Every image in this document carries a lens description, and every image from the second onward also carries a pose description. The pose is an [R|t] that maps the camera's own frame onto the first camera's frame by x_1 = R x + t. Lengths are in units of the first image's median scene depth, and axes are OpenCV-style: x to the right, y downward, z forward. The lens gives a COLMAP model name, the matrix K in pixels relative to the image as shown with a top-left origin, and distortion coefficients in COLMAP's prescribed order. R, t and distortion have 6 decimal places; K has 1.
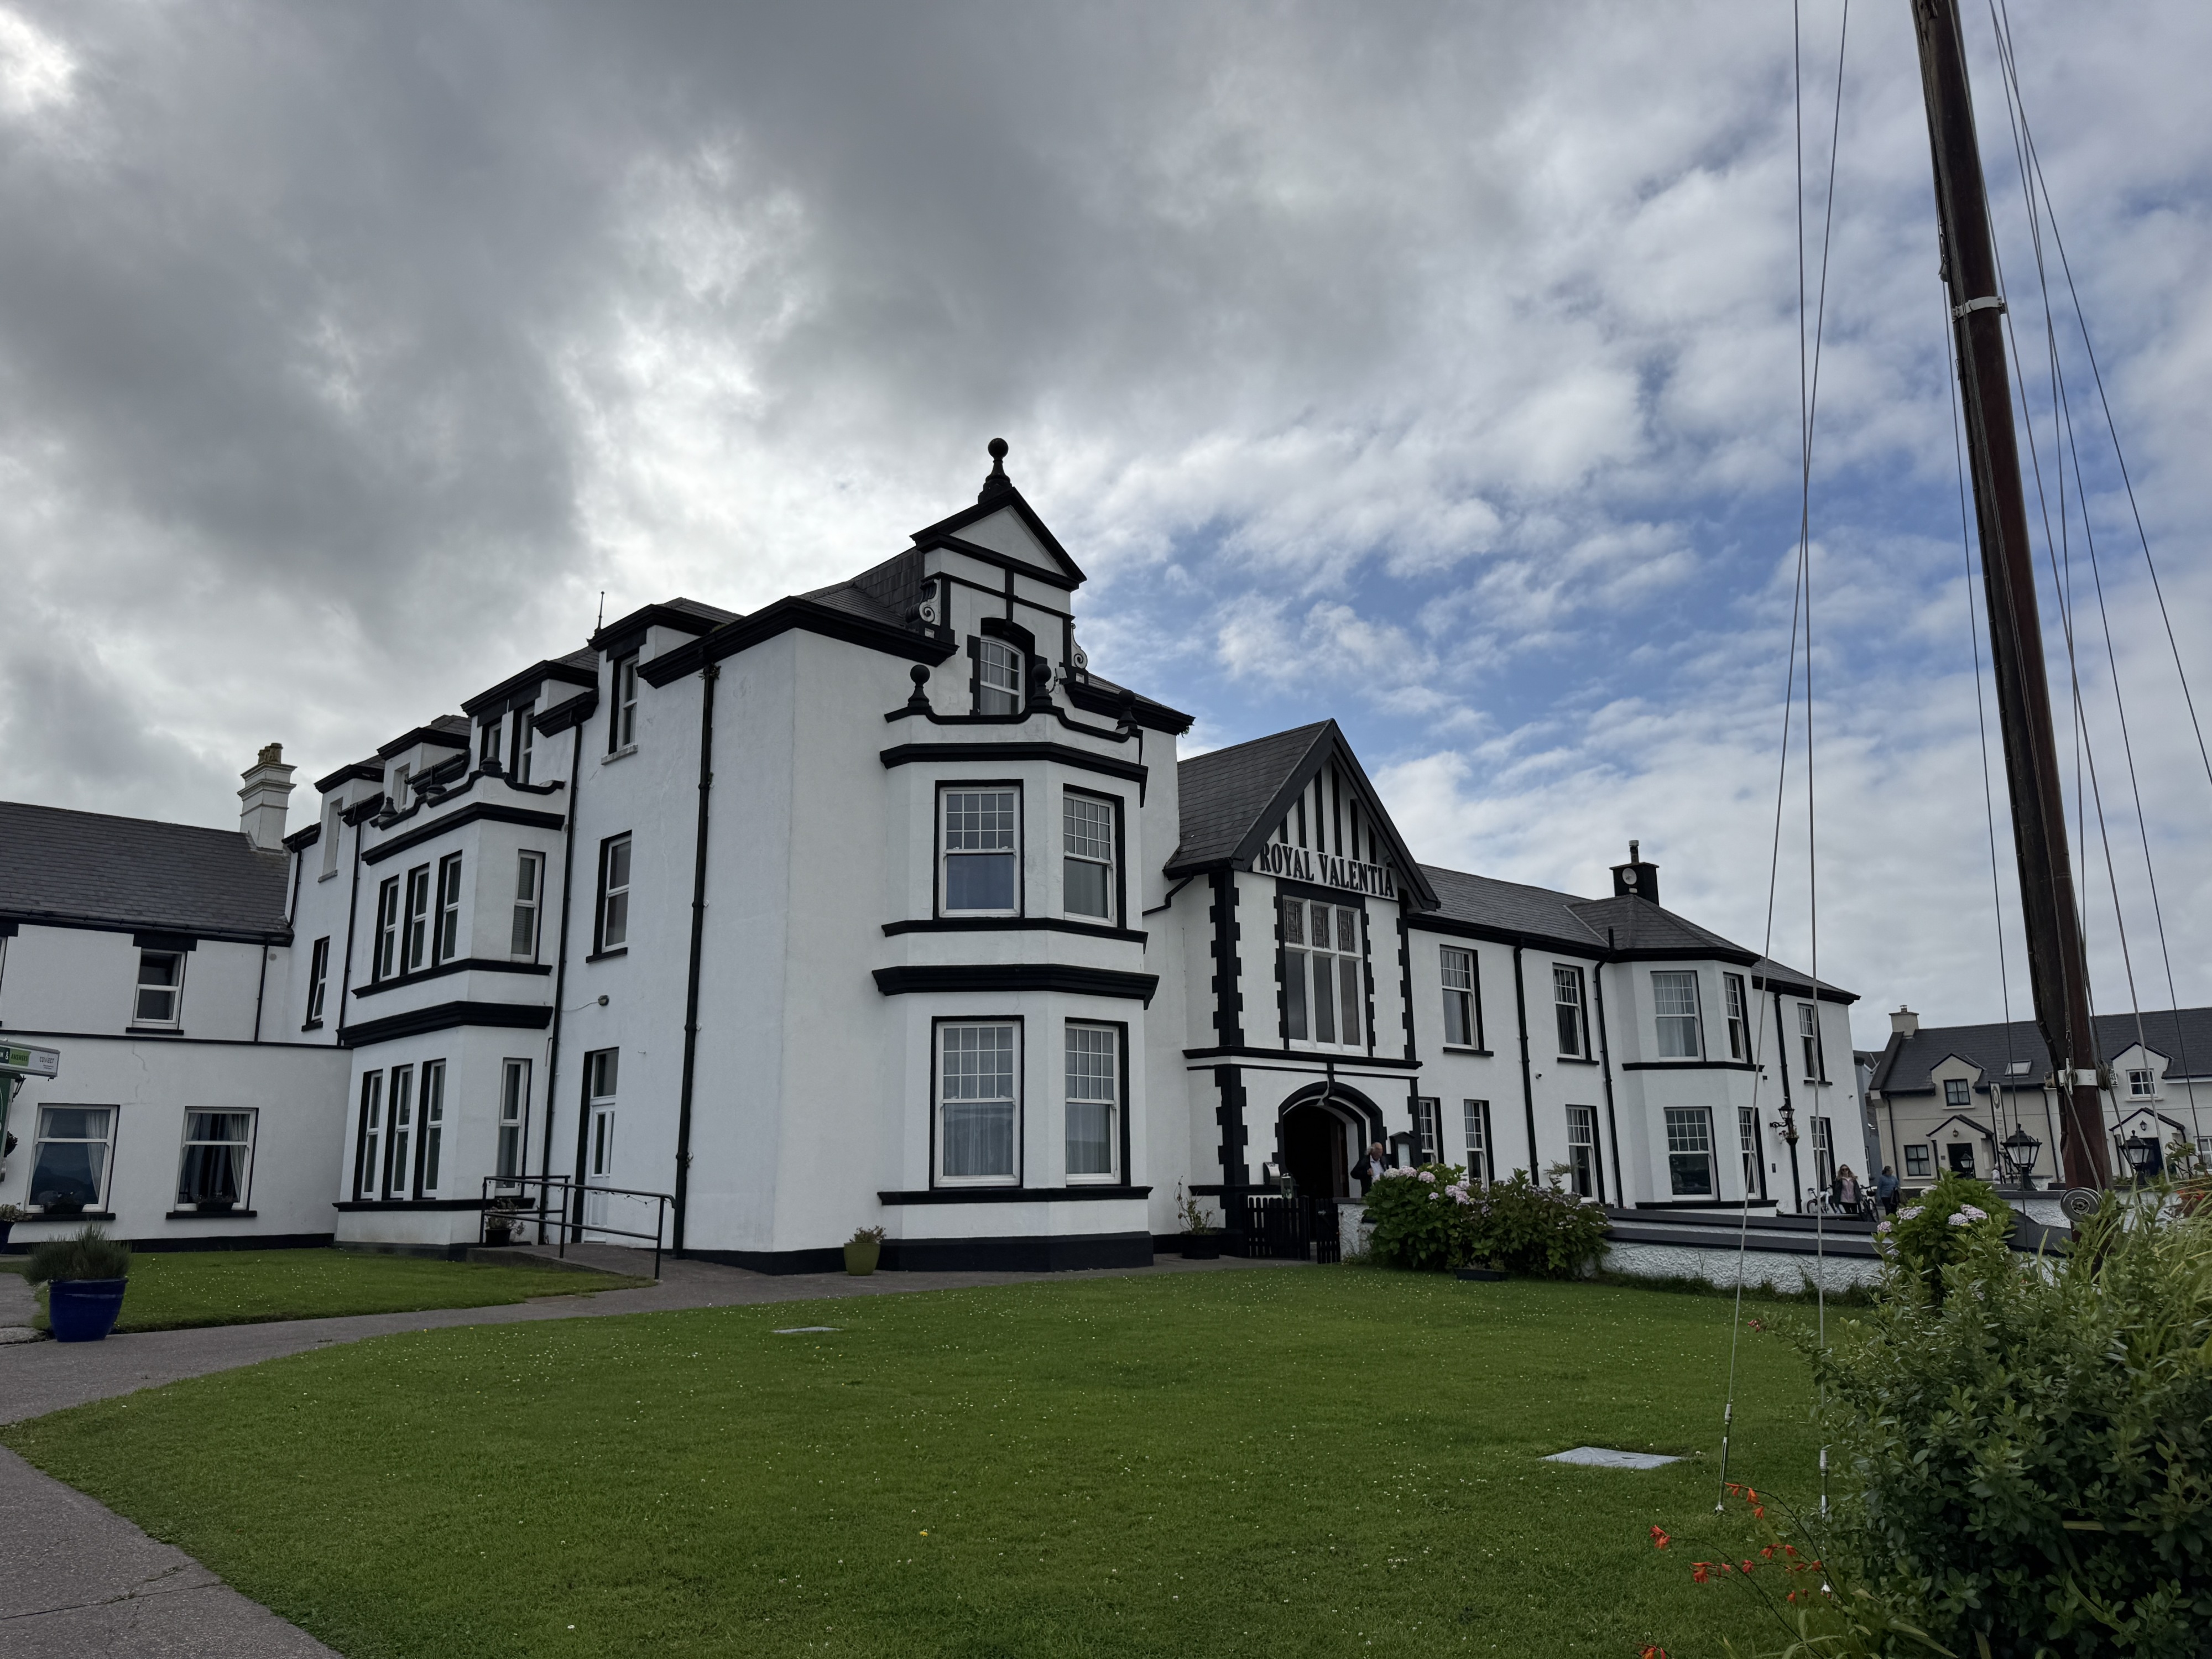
lens RADIAL K [[1569.8, 0, 1106.0], [0, 1569.8, 829.5], [0, 0, 1]] dist [0.085412, -0.139395]
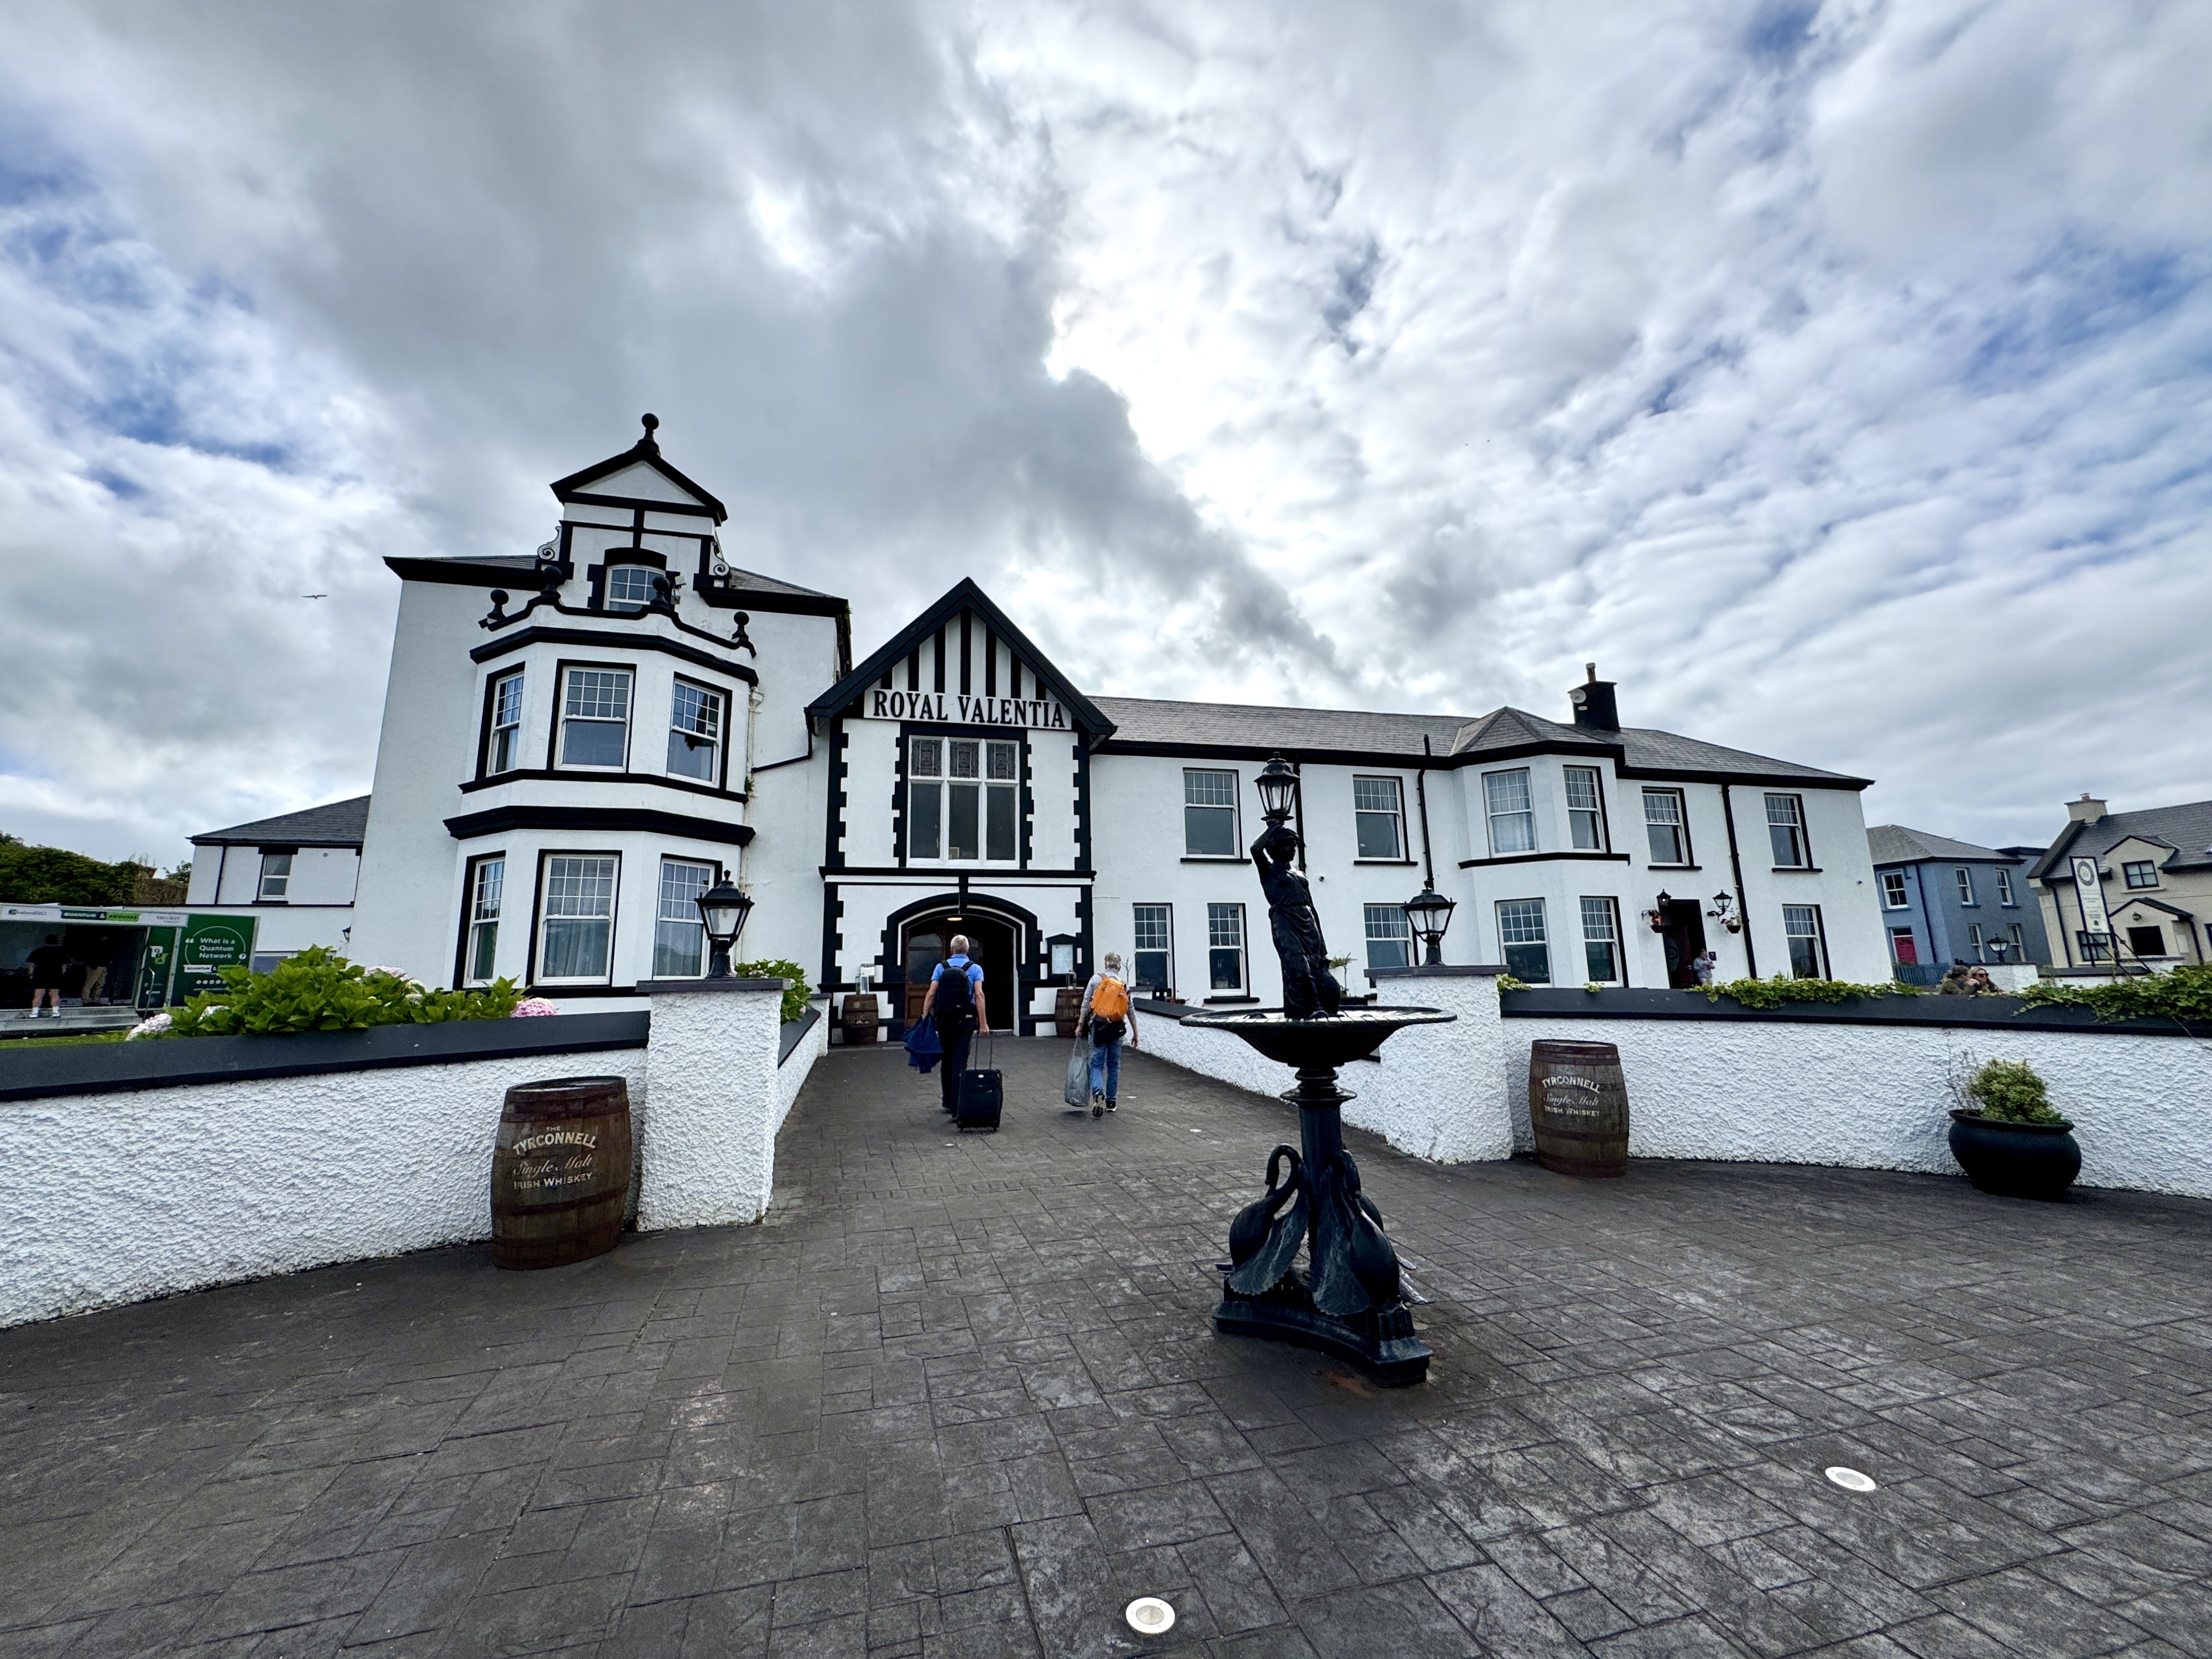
lens RADIAL K [[875.0, 0, 1102.8], [0, 875.0, 820.5], [0, 0, 1]] dist [-0.002542, -0.000010]
pose [[0.864808, -0.091311, -0.493731, 0.528691], [0.115238, 0.993172, 0.018171, 0.104785], [0.488700, -0.072611, 0.869425, 0.486864]]
